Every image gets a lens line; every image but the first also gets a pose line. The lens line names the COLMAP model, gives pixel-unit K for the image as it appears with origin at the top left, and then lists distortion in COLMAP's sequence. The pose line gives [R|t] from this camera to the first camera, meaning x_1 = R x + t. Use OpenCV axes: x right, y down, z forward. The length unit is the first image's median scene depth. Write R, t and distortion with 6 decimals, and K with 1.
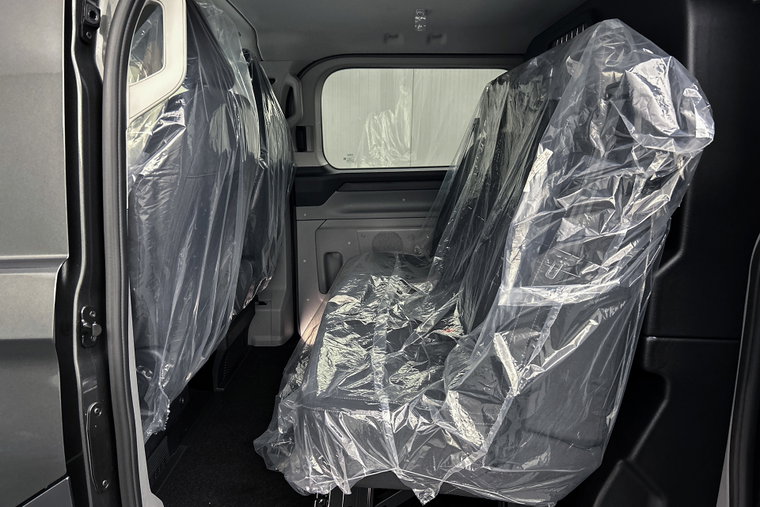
lens RADIAL K [[564.7, 0, 380.0], [0, 564.7, 253.5], [0, 0, 1]] dist [0.051318, -0.054070]
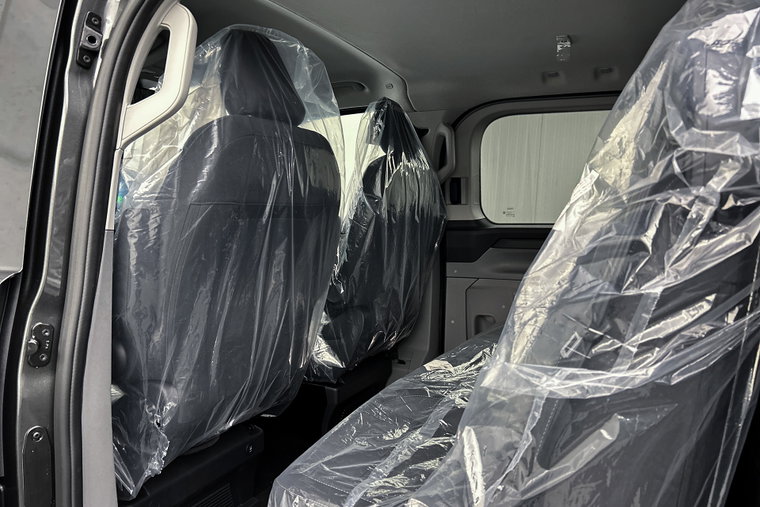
lens RADIAL K [[564.7, 0, 380.0], [0, 564.7, 253.5], [0, 0, 1]] dist [0.051318, -0.054070]
pose [[0.909574, 0.049828, -0.412543, 0.371284], [-0.097919, 0.990529, -0.096253, 0.009525], [0.403839, 0.127945, 0.905839, 0.297532]]
